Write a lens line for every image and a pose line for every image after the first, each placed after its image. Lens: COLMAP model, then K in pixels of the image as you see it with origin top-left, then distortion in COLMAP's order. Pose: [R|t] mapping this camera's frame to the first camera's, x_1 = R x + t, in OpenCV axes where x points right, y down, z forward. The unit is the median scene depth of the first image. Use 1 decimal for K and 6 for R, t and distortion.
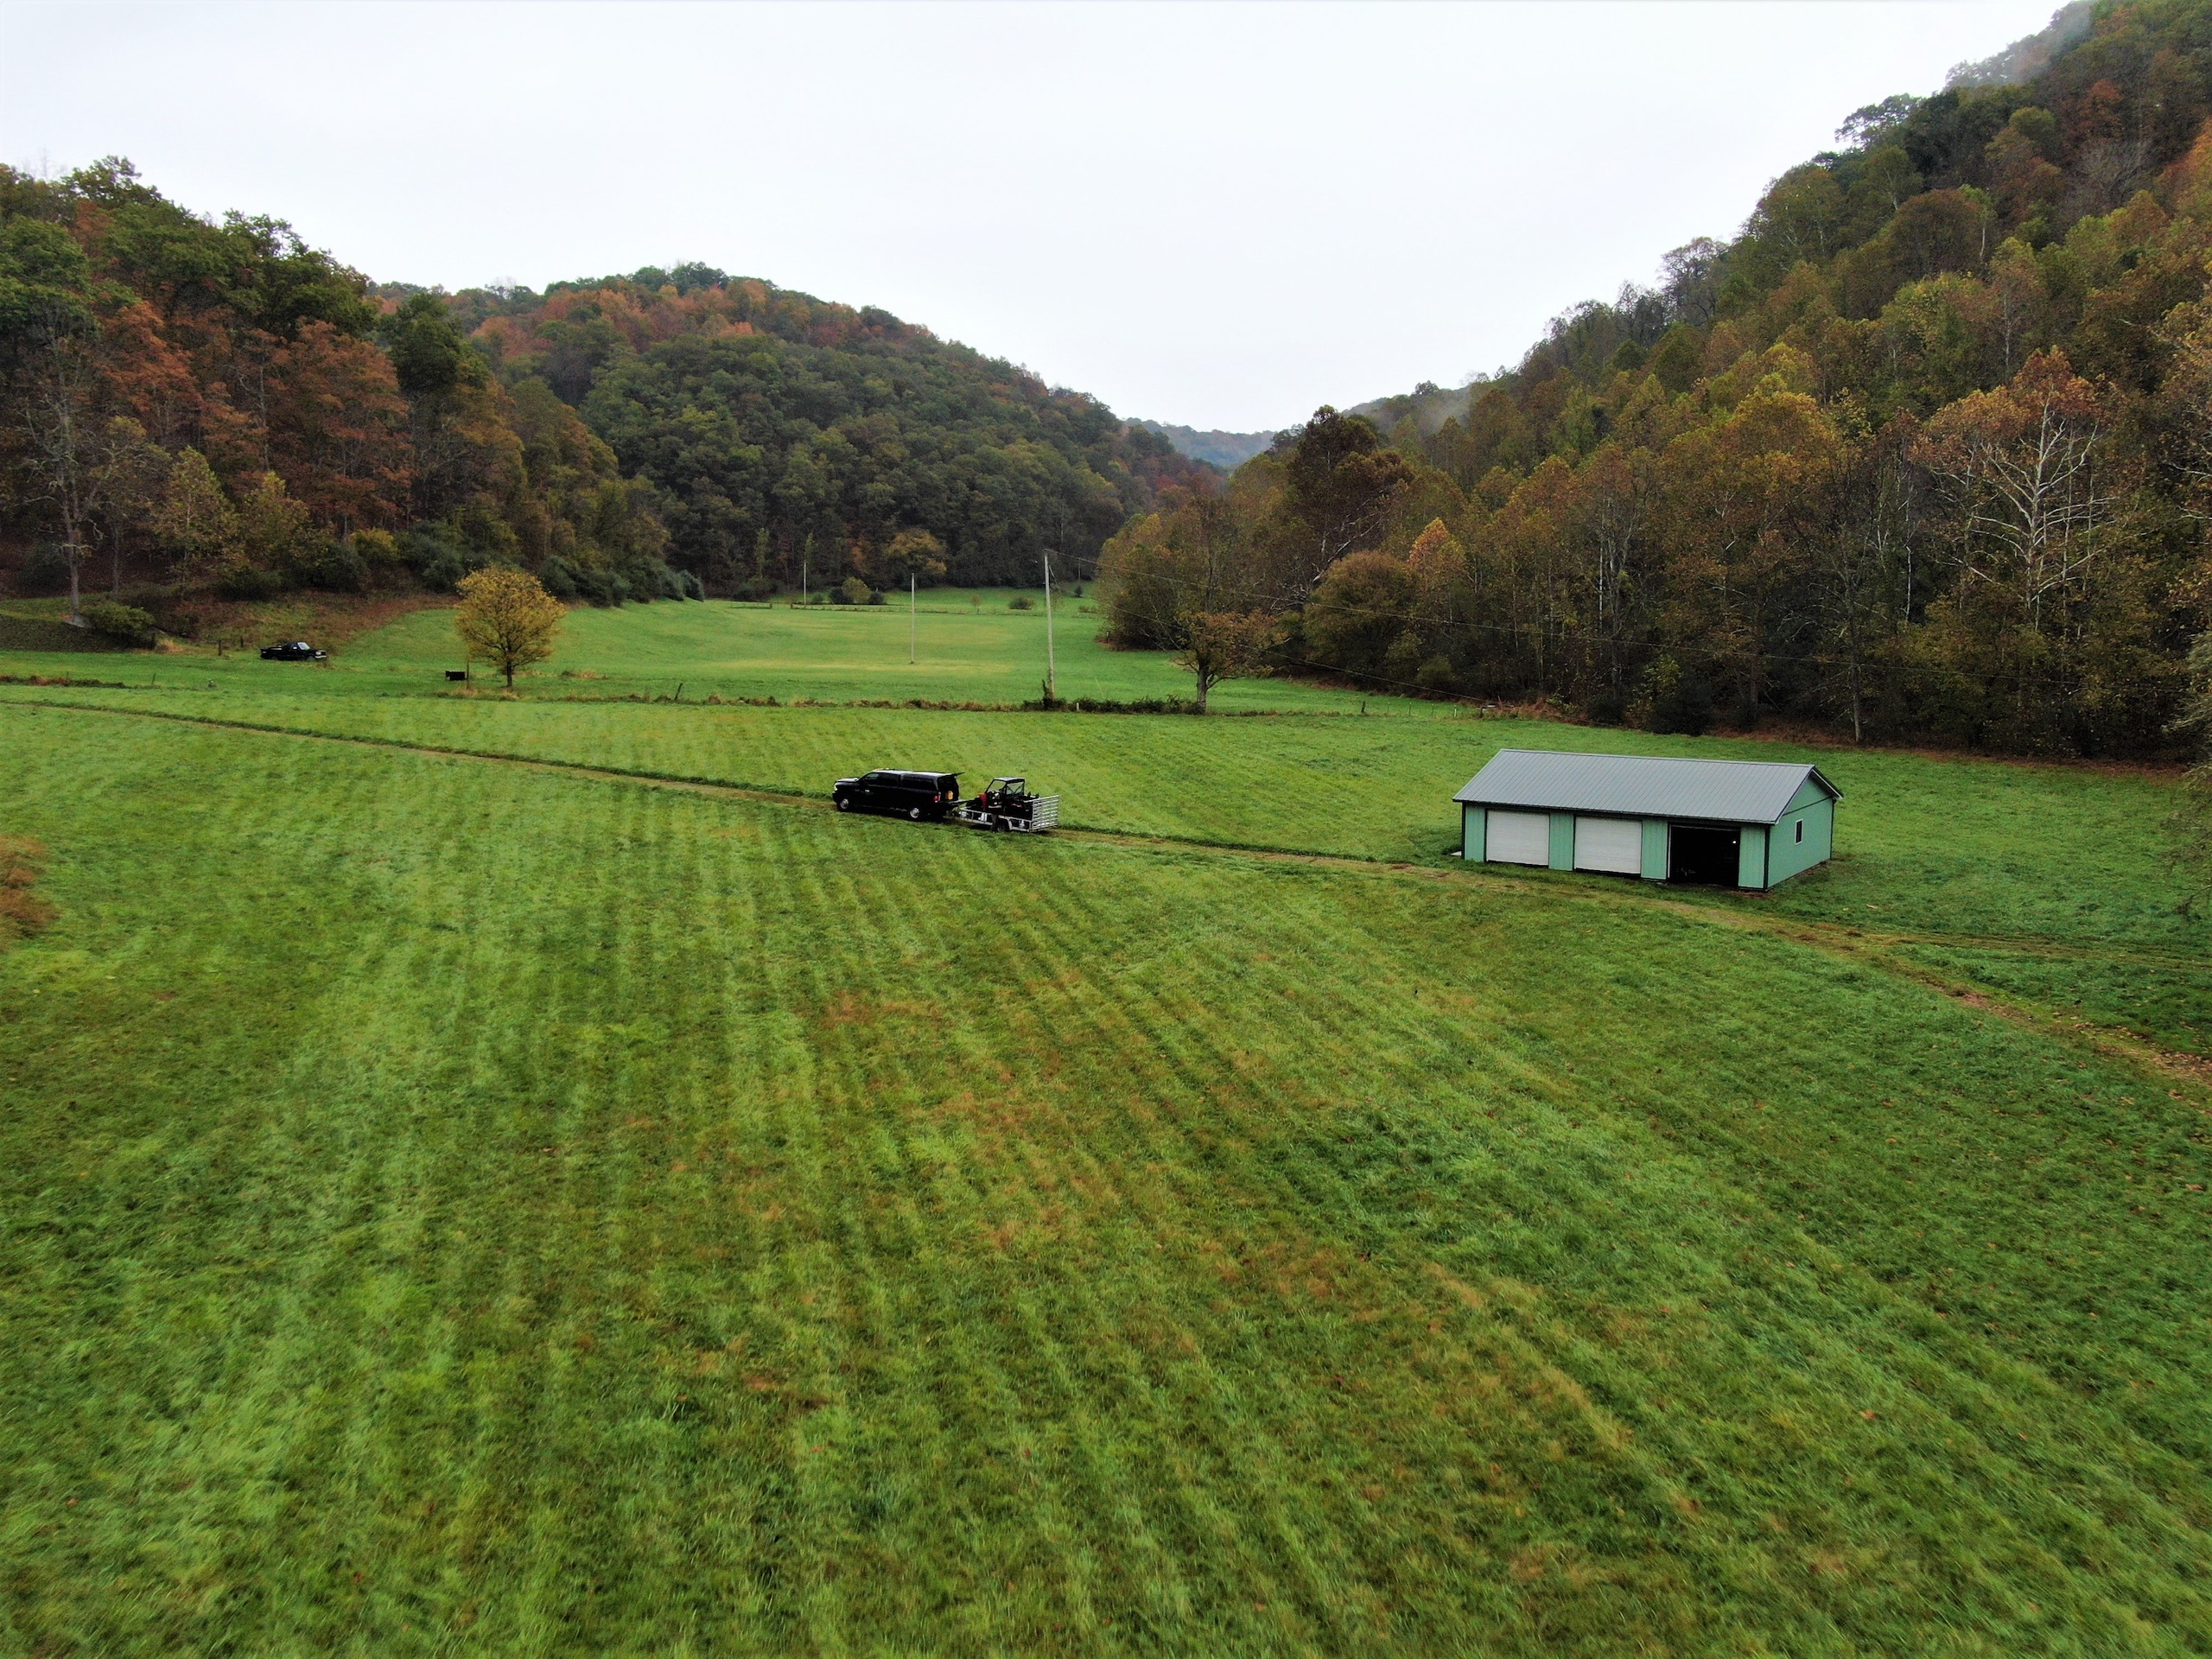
lens RADIAL K [[1804.9, 0, 1085.1], [0, 1804.9, 821.5], [0, 0, 1]] dist [-0.001940, -0.007561]
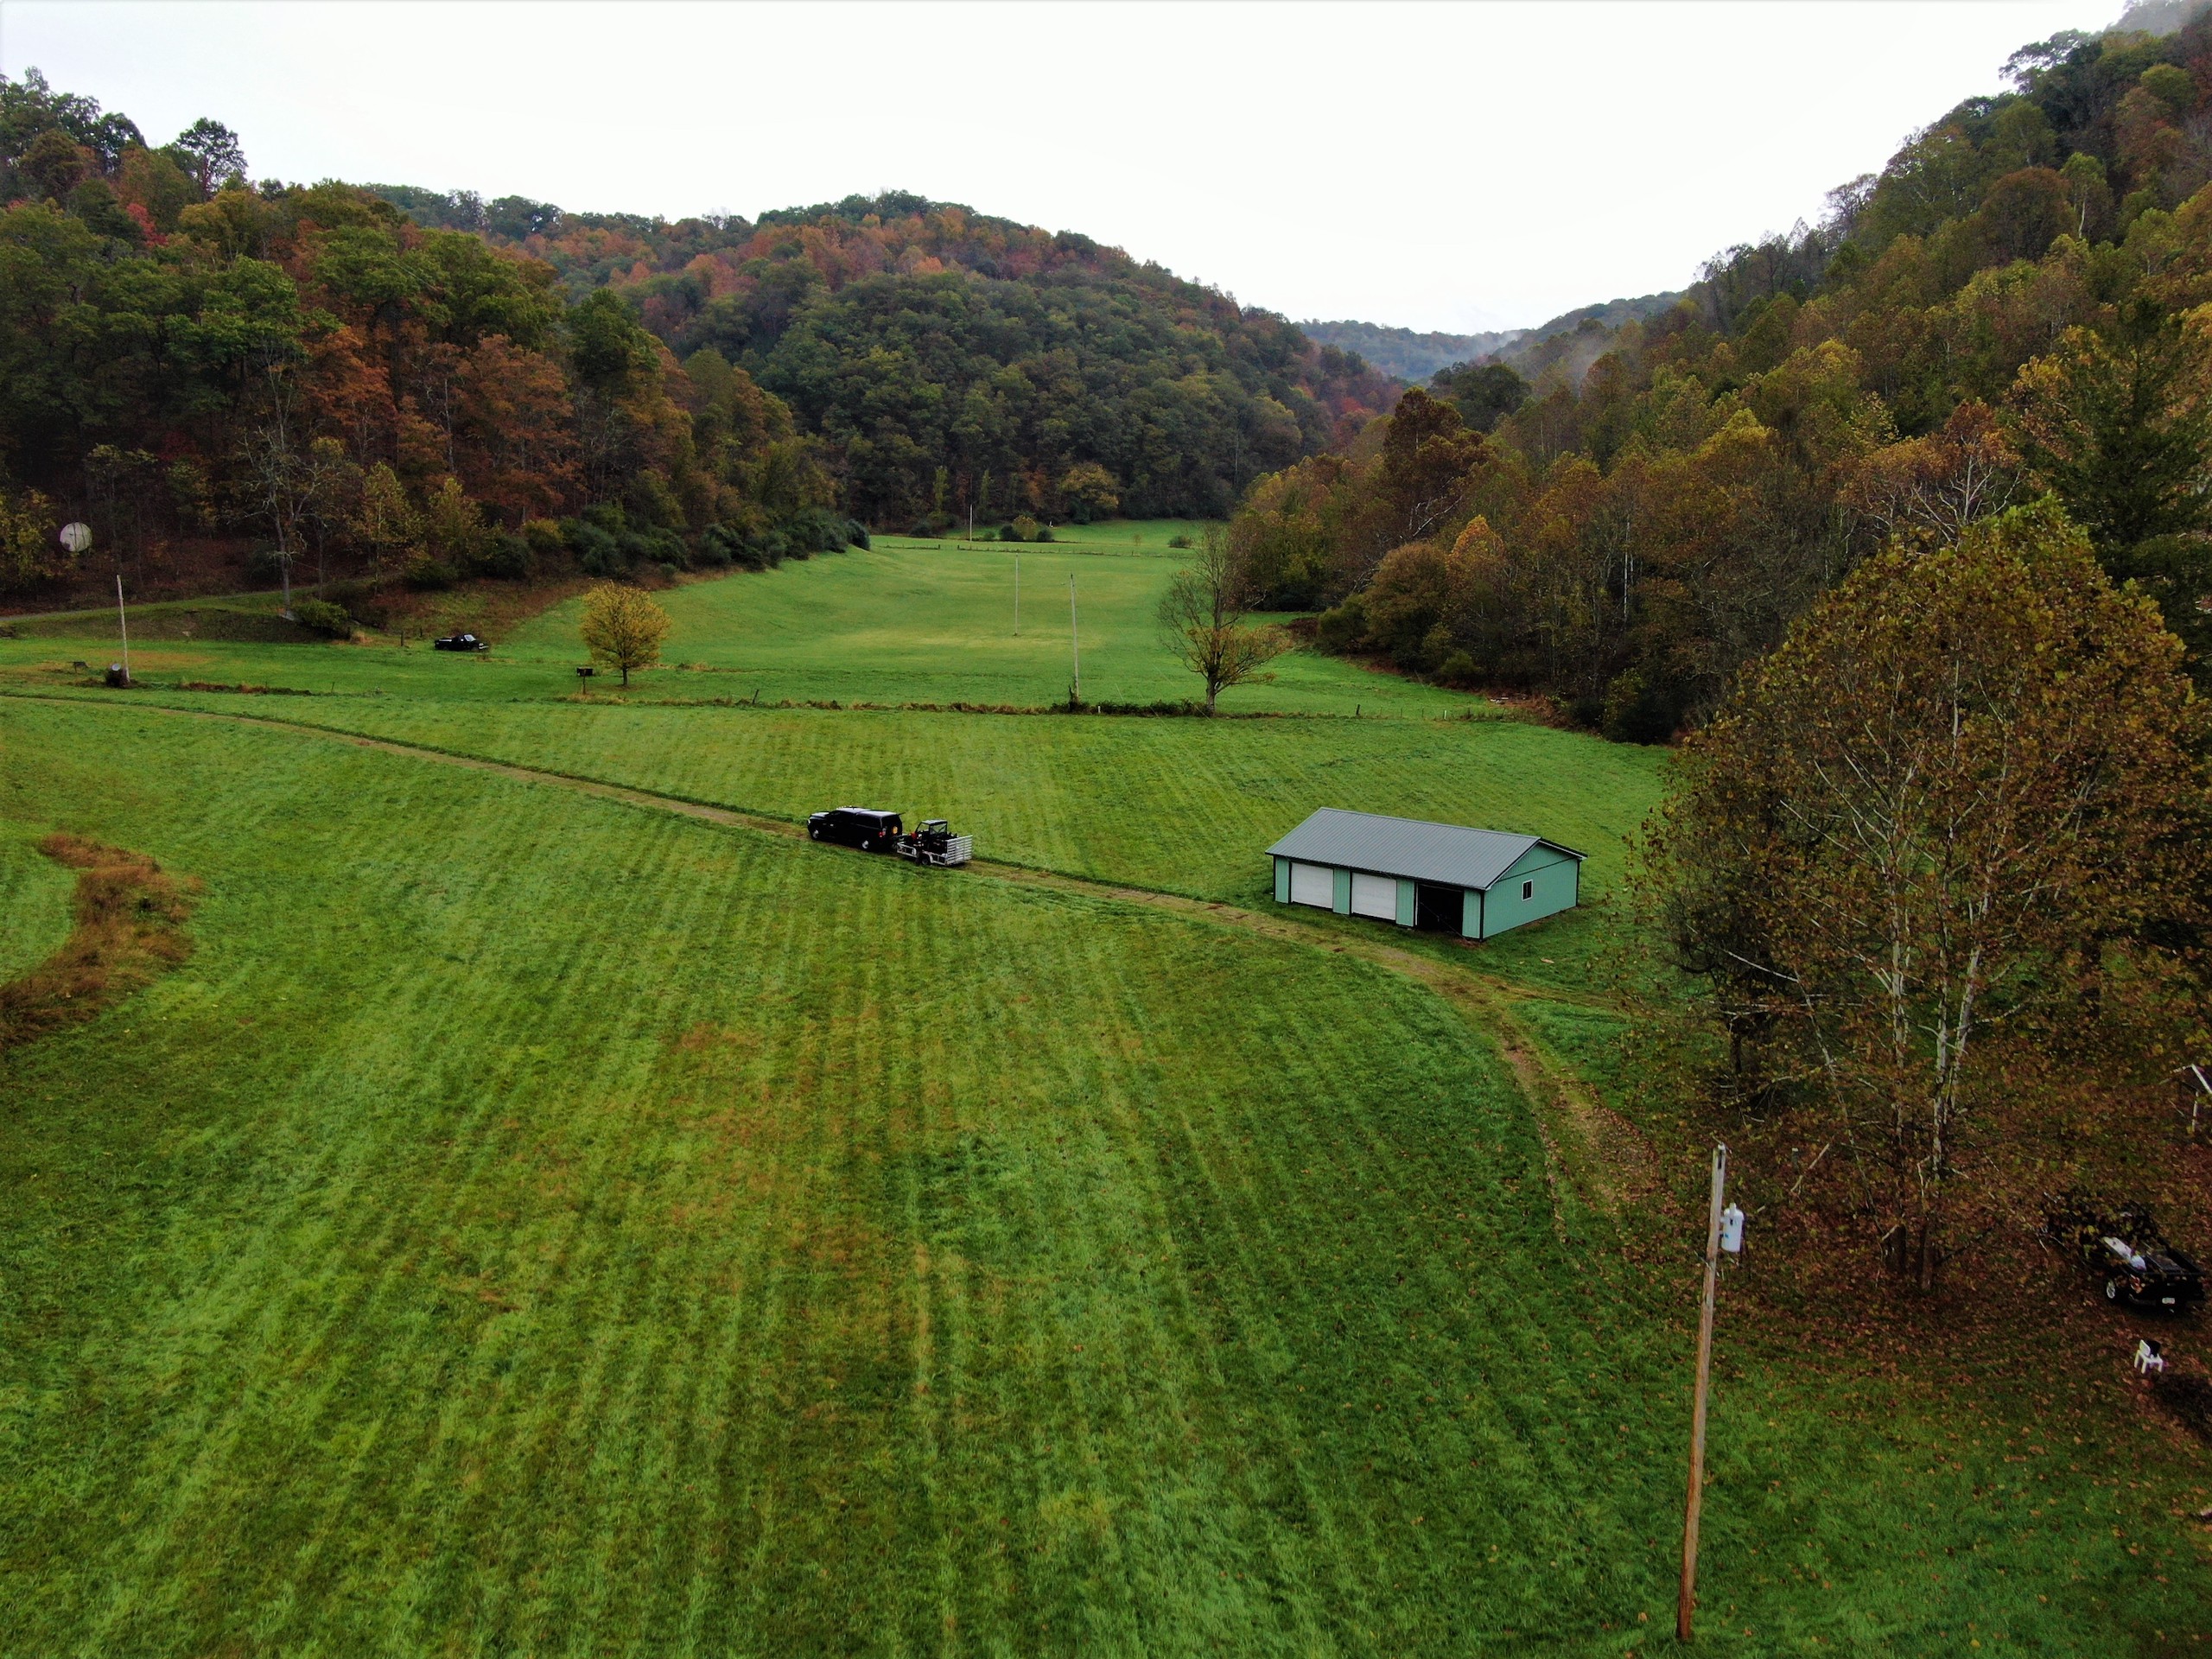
lens RADIAL K [[1804.9, 0, 1085.1], [0, 1804.9, 821.5], [0, 0, 1]] dist [-0.001940, -0.007561]
pose [[0.992424, 0.020243, -0.121182, 0.105597], [-0.013581, 0.998364, 0.055550, -0.046376], [0.122108, -0.053484, 0.991075, -0.118330]]
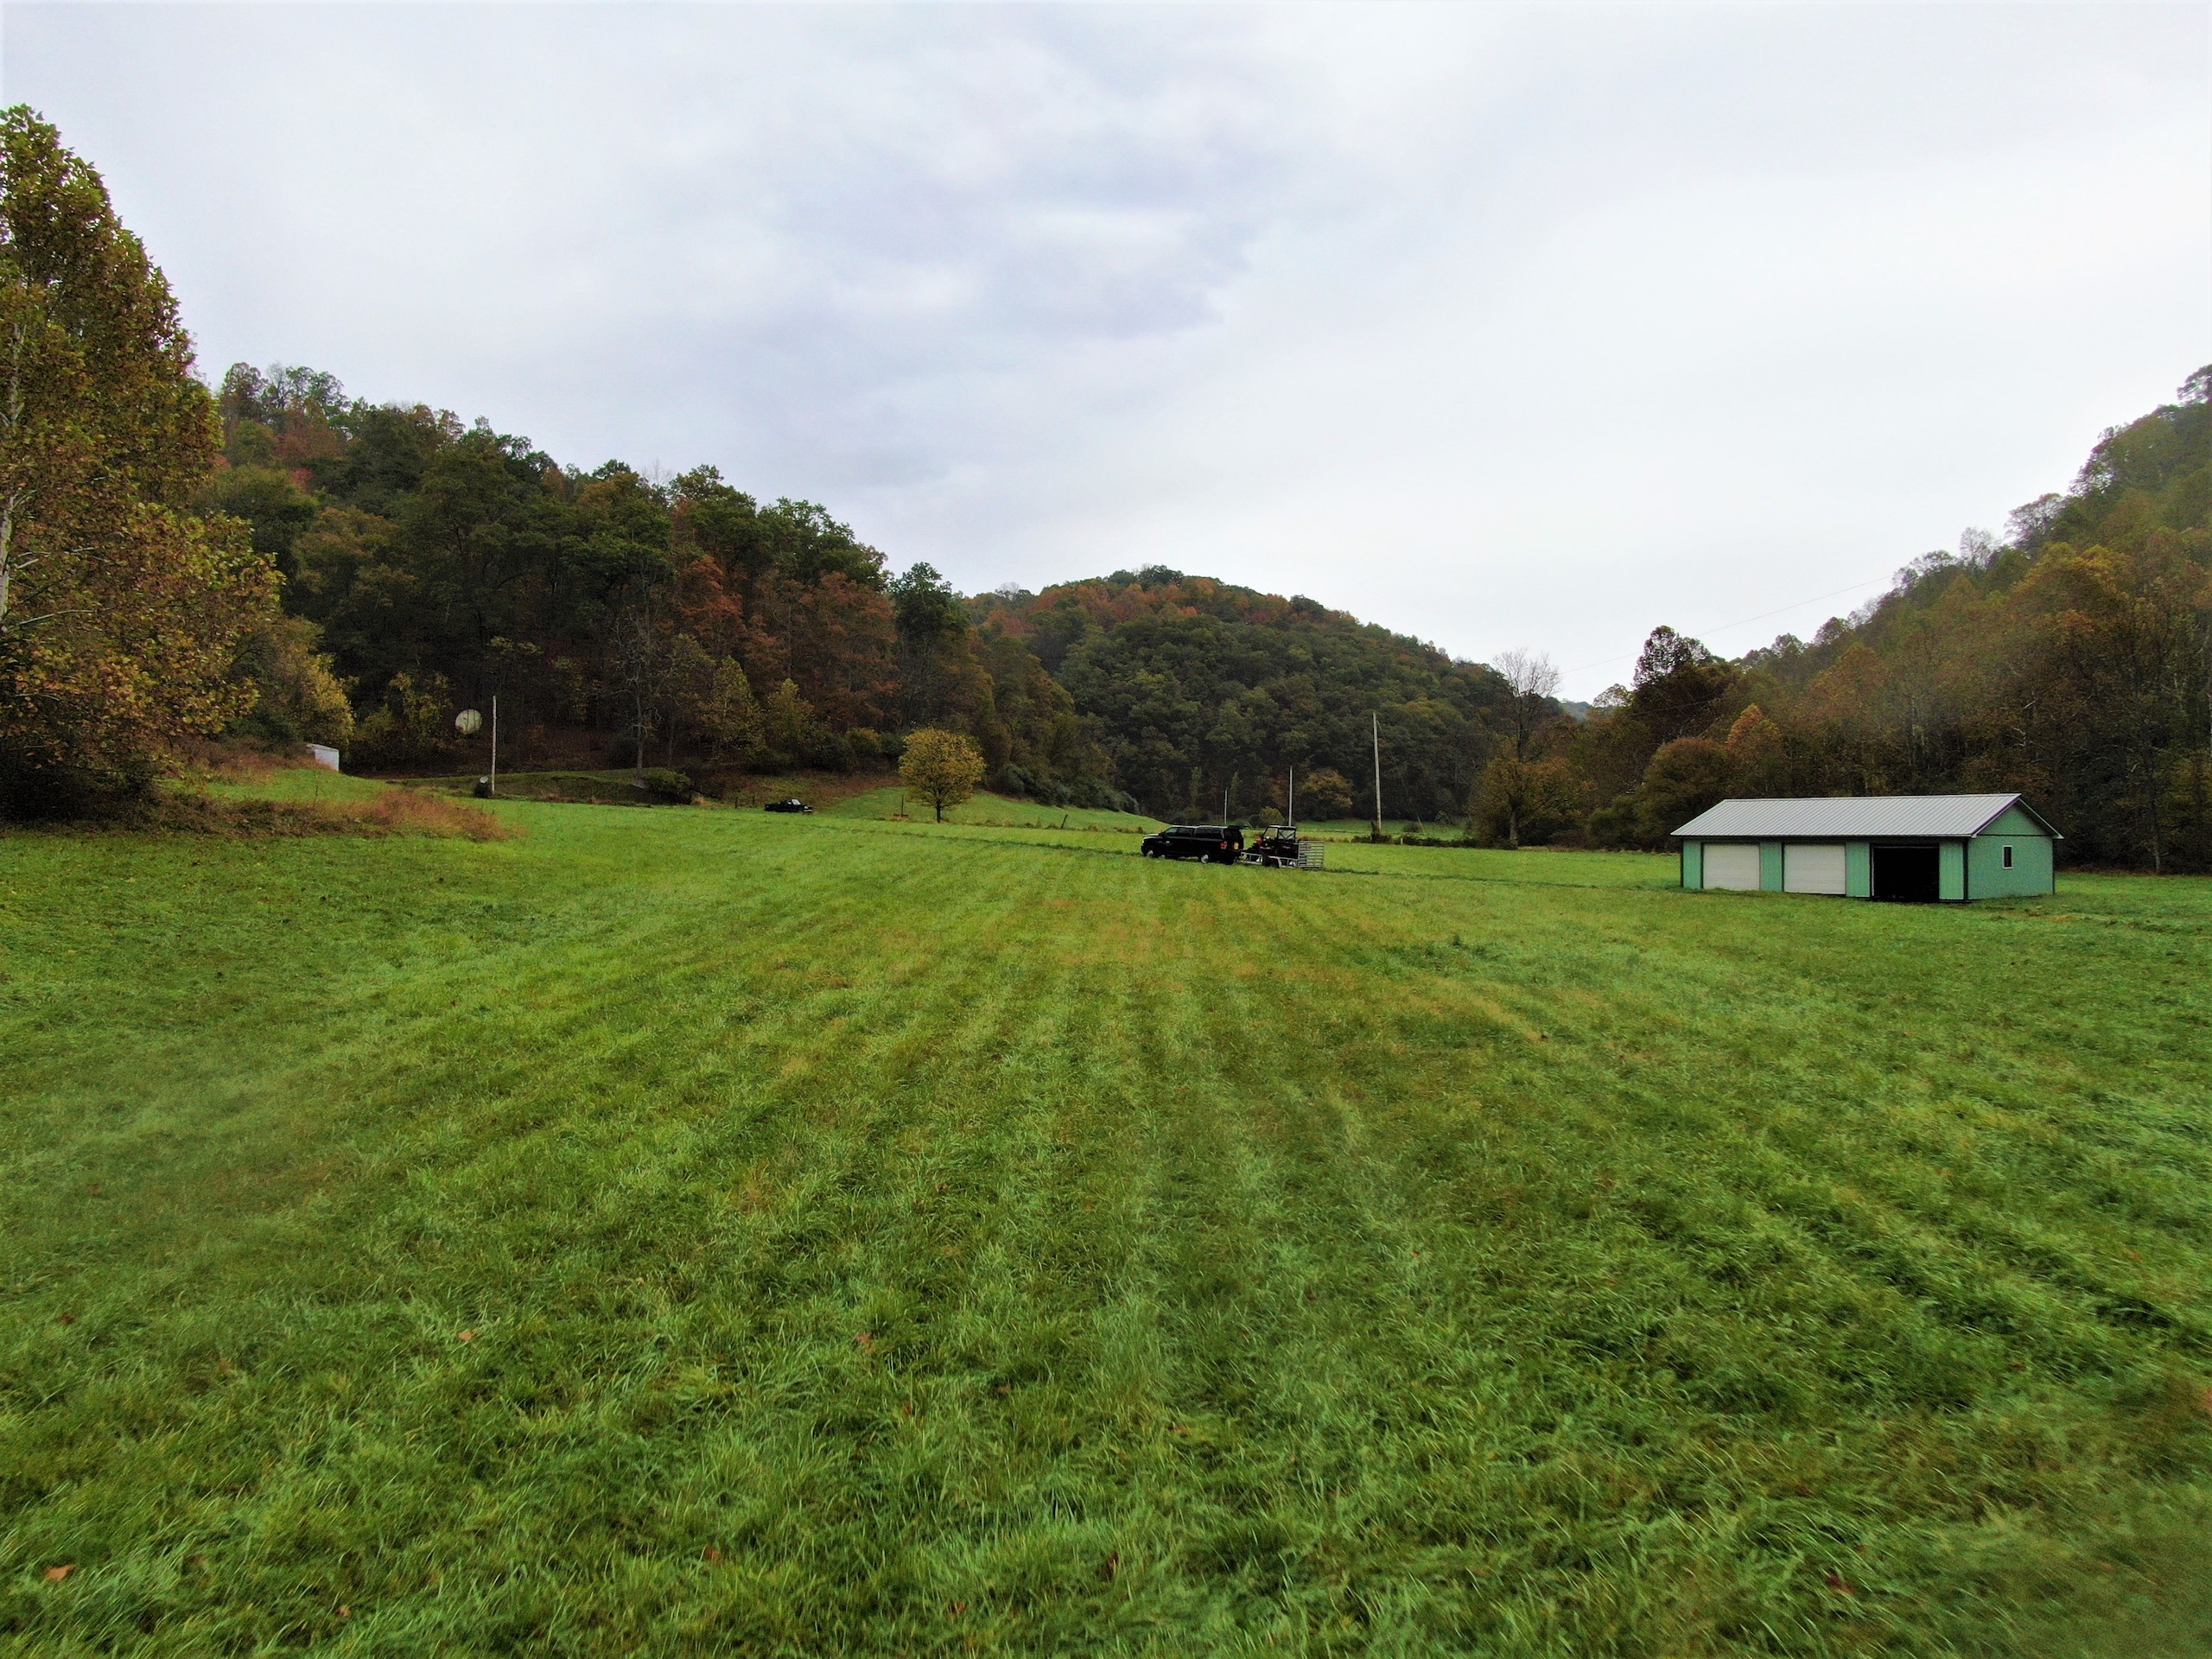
lens RADIAL K [[1553.8, 0, 1099.8], [0, 1553.8, 830.2], [0, 0, 1]] dist [-0.029603, 0.010061]
pose [[0.968671, 0.006172, -0.248270, 0.045614], [-0.040635, 0.990157, -0.133930, 0.057893], [0.245000, 0.139822, 0.959388, 0.001466]]
